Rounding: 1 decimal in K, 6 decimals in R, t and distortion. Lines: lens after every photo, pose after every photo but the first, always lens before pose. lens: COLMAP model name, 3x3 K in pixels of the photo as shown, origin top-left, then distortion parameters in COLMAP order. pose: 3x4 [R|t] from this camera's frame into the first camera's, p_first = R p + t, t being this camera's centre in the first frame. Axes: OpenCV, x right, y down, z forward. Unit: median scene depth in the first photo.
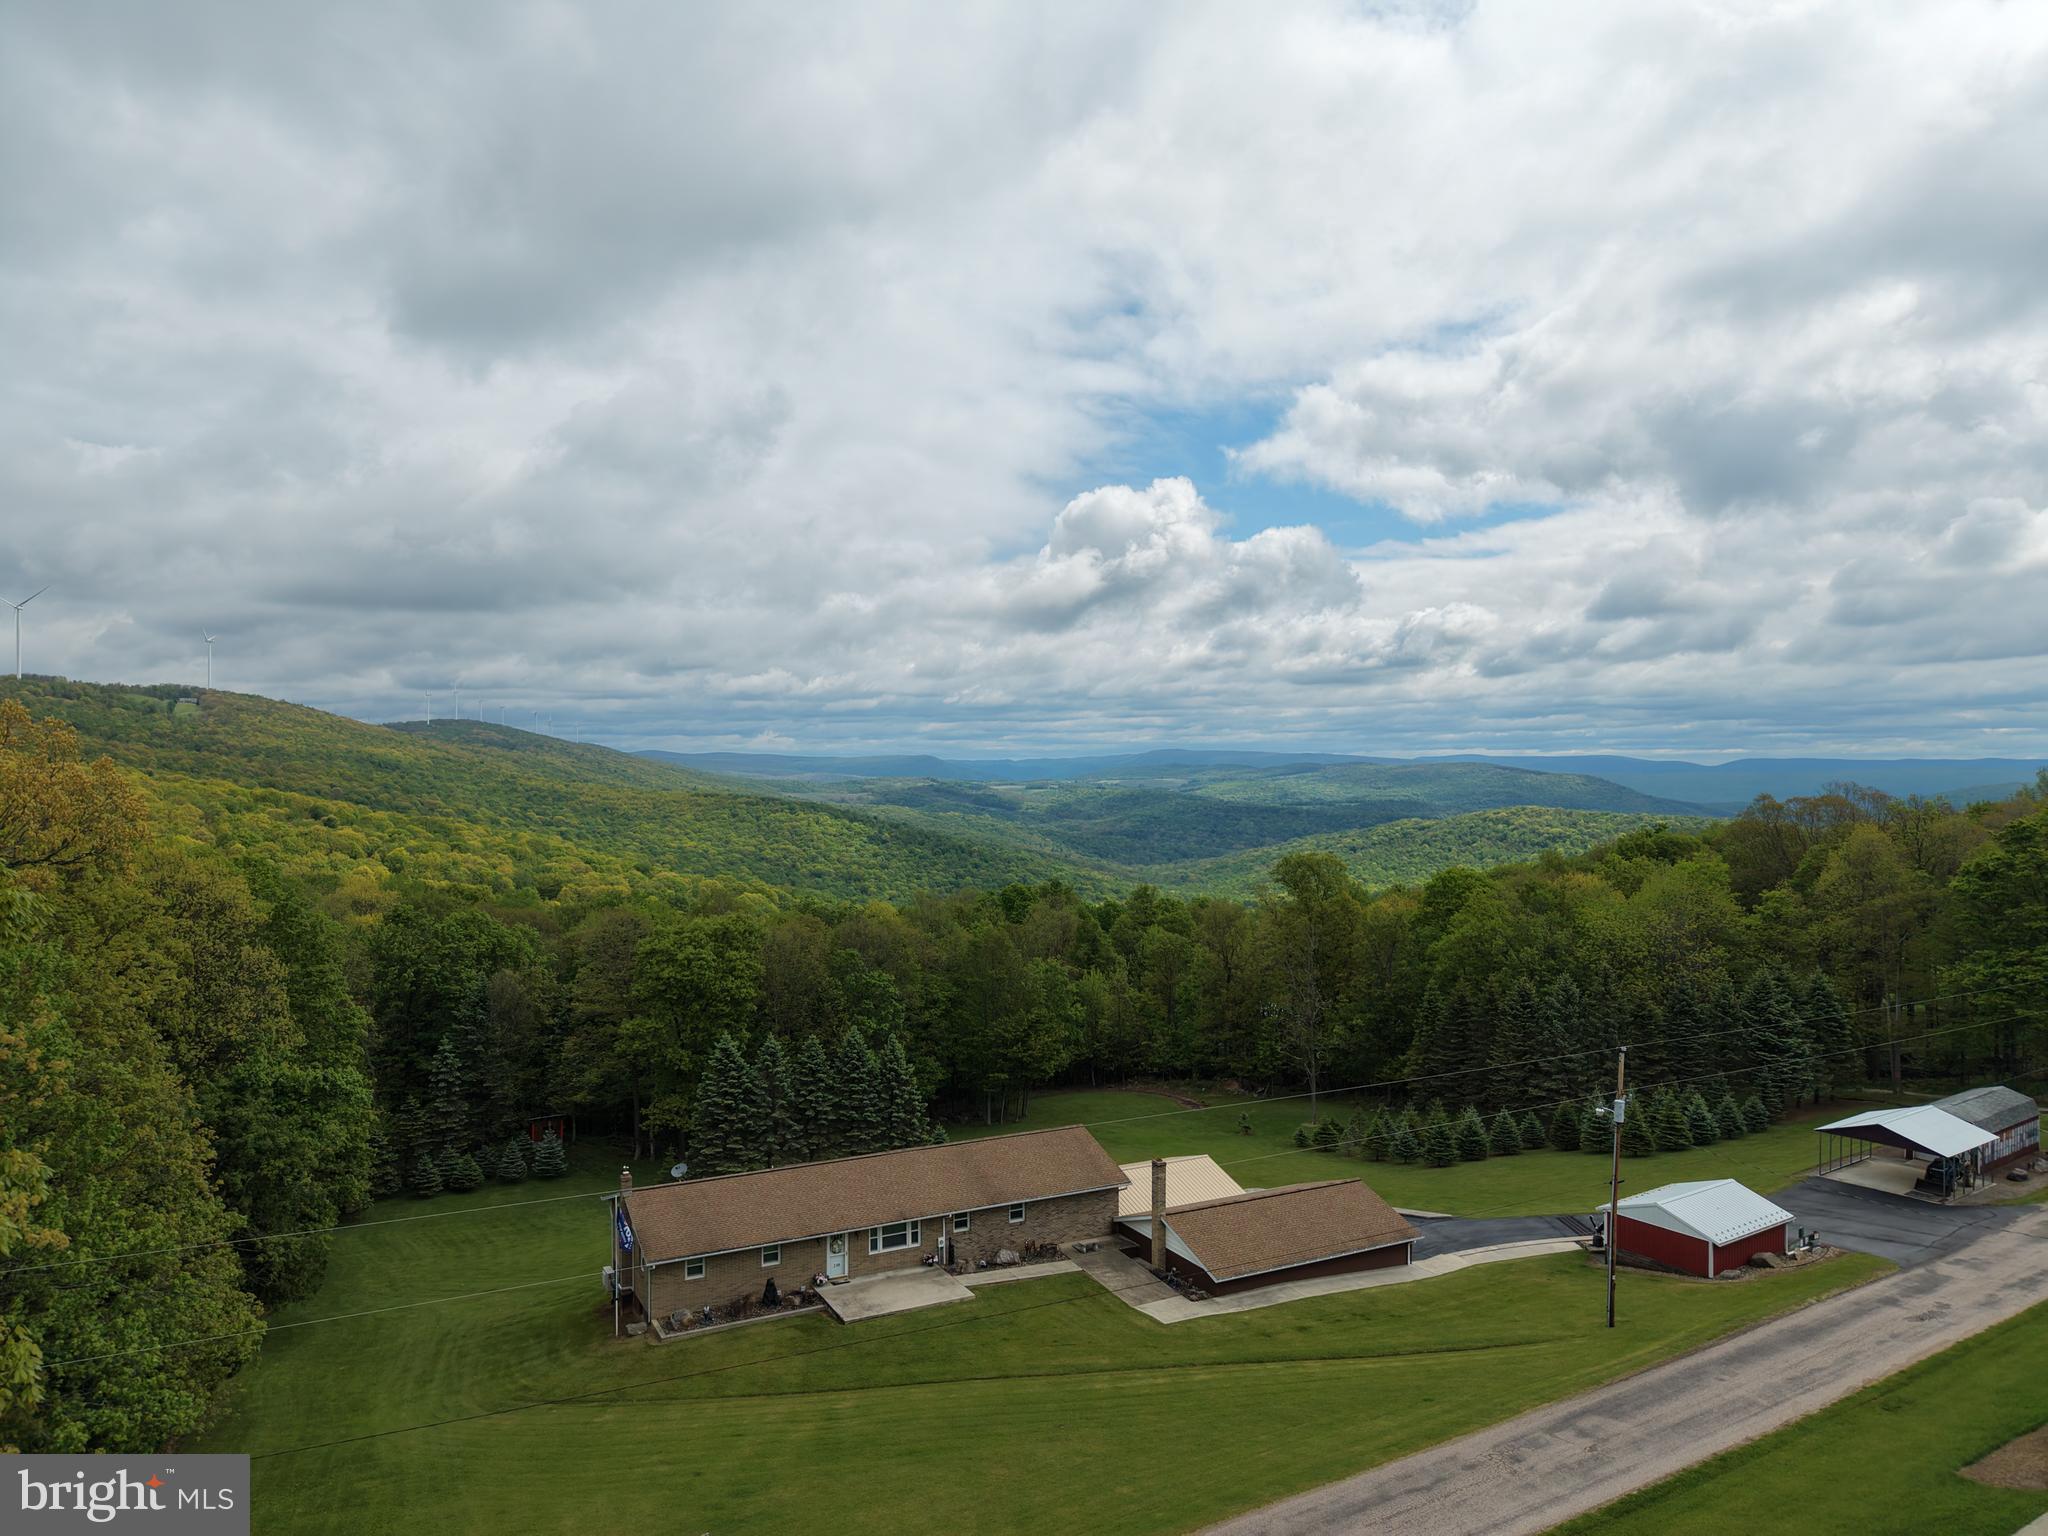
lens RADIAL K [[1366.7, 0, 1024.0], [0, 1366.7, 768.0], [0, 0, 1]] dist [0.019985, -0.019584]
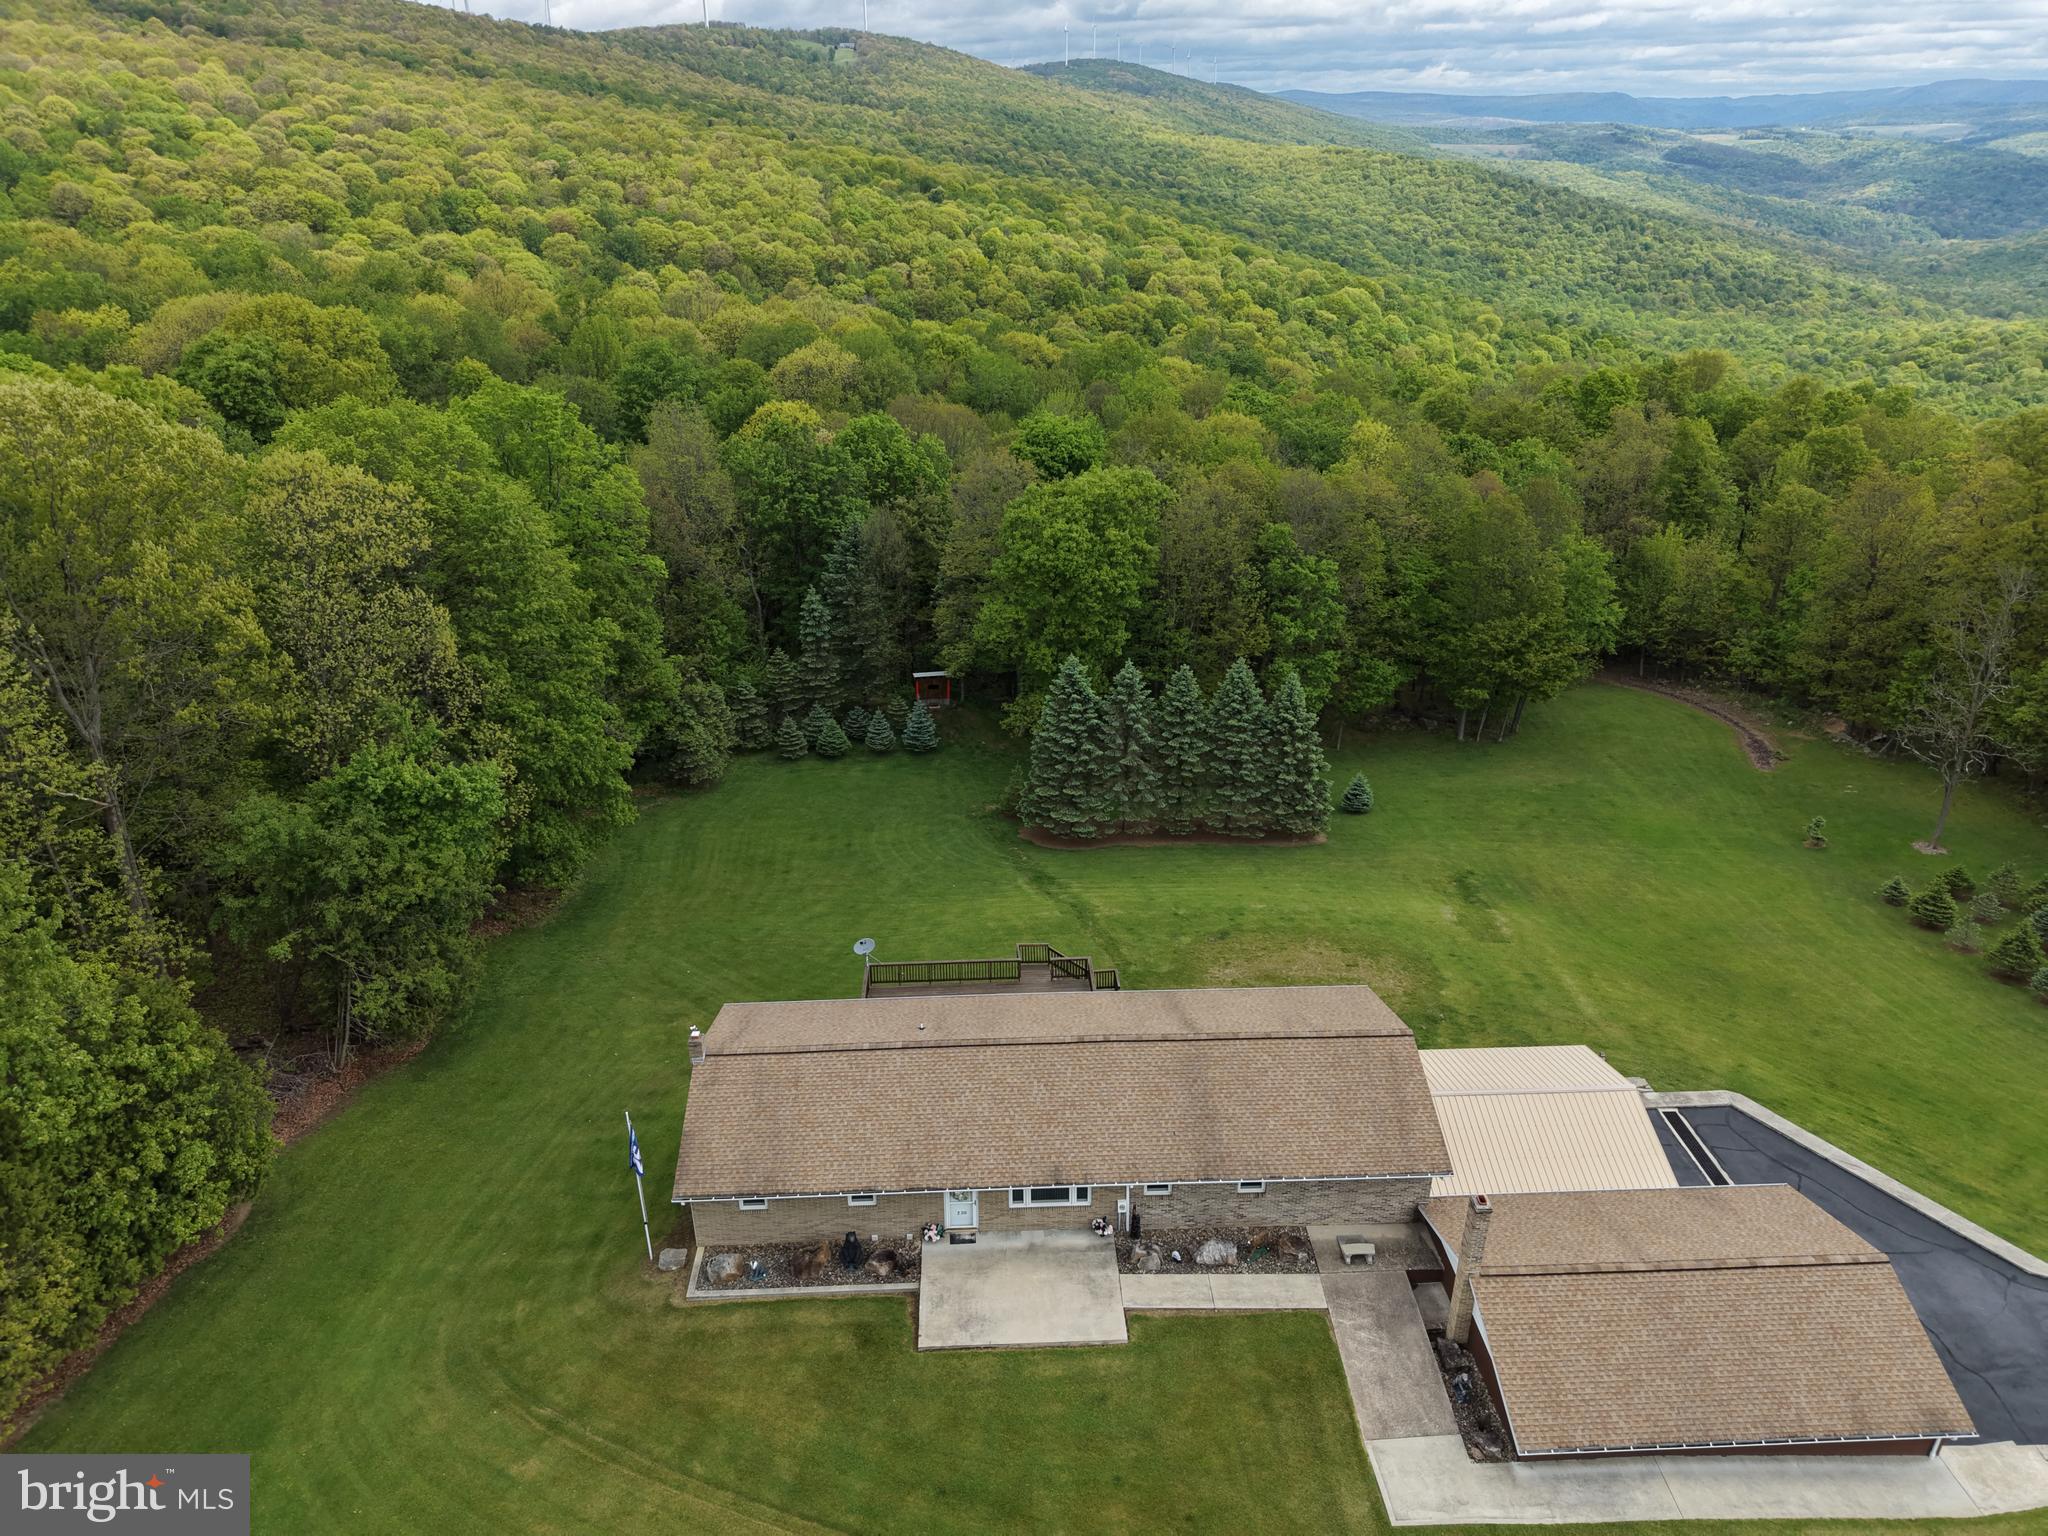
lens RADIAL K [[1366.7, 0, 1024.0], [0, 1366.7, 768.0], [0, 0, 1]] dist [0.019985, -0.019584]
pose [[0.903652, 0.181161, -0.388063, 0.071480], [0.004377, 0.902171, 0.431357, -0.083896], [0.428244, -0.391496, 0.814456, 0.313297]]
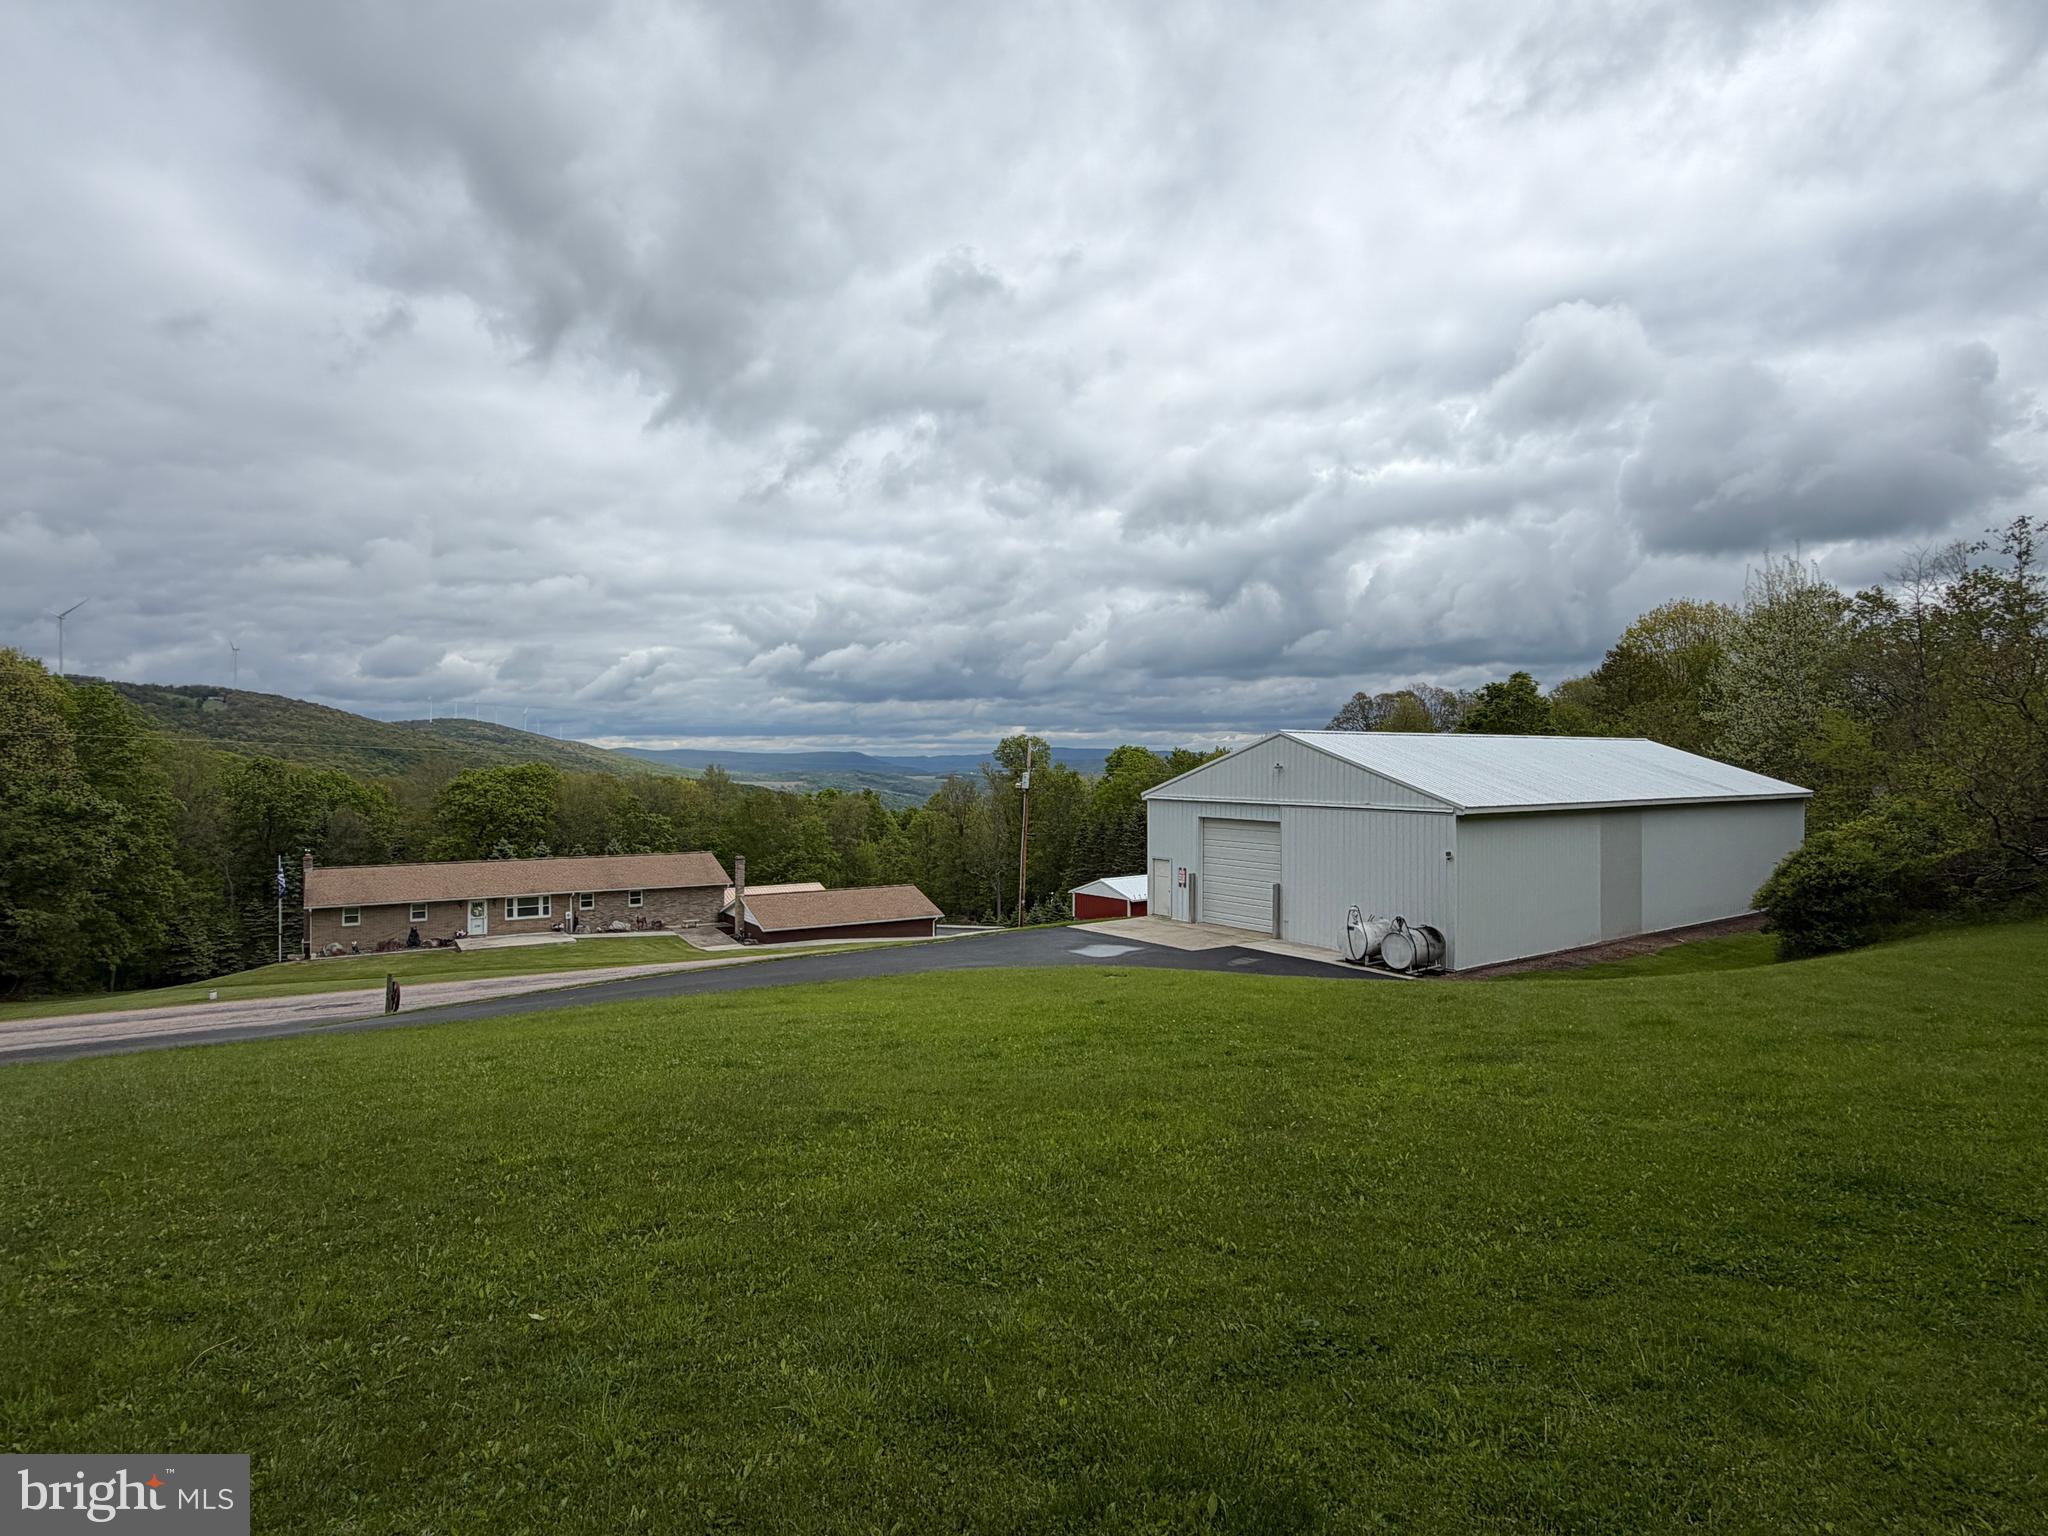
lens RADIAL K [[1106.8, 0, 1024.0], [0, 1106.8, 768.0], [0, 0, 1]] dist [0.002777, -0.000239]
pose [[0.996954, 0.000170, 0.077990, 0.179474], [-0.000503, 0.999991, 0.004247, 0.120660], [-0.077988, -0.004274, 0.996945, -0.062248]]
